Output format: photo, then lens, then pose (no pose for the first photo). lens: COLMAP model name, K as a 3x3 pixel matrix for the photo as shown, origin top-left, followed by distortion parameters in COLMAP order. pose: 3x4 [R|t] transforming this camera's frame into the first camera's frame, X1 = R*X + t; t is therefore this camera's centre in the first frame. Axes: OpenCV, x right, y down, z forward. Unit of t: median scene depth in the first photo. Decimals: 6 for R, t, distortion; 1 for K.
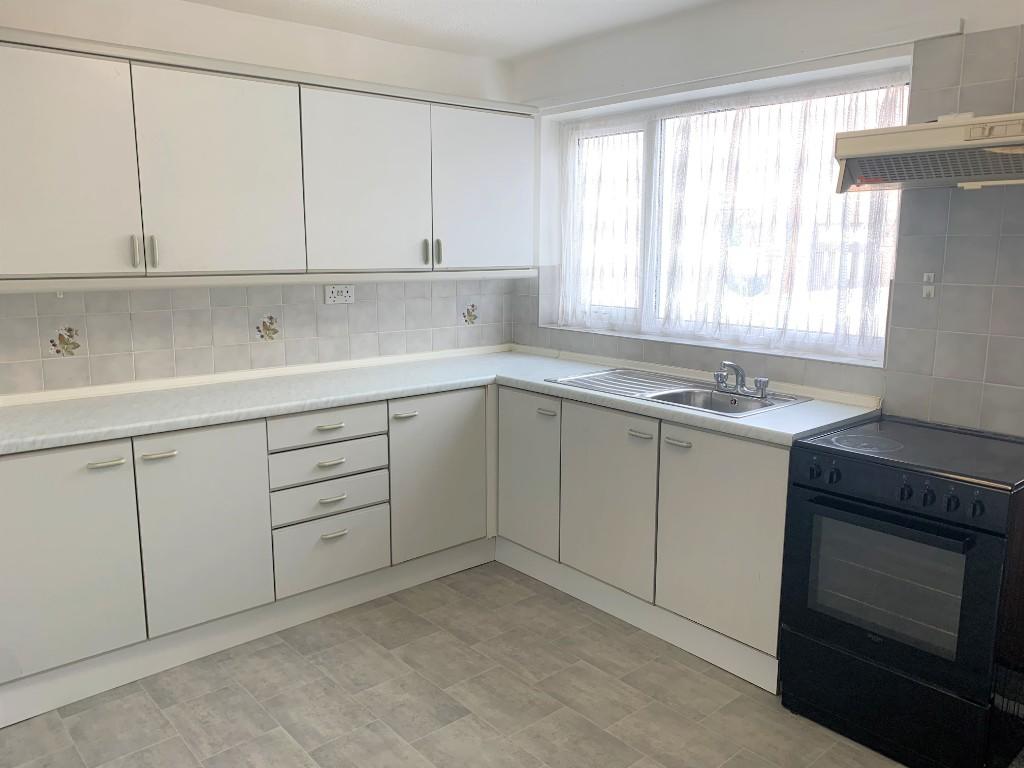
lens RADIAL K [[789.3, 0, 512.0], [0, 789.3, 384.0], [0, 0, 1]] dist [0.008275, -0.001253]
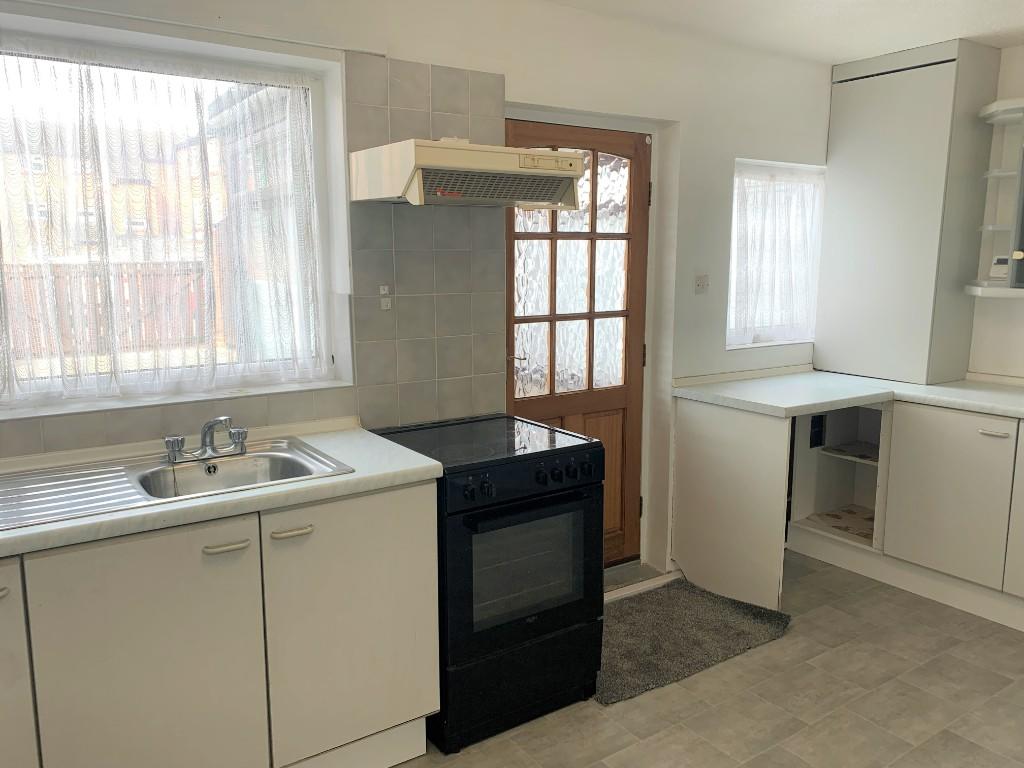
lens RADIAL K [[789.3, 0, 512.0], [0, 789.3, 384.0], [0, 0, 1]] dist [0.008275, -0.001253]
pose [[0.103922, -0.161215, 0.981433, -0.482357], [0.174224, 0.974469, 0.141623, -0.132445], [-0.979207, 0.156271, 0.129356, 0.721085]]
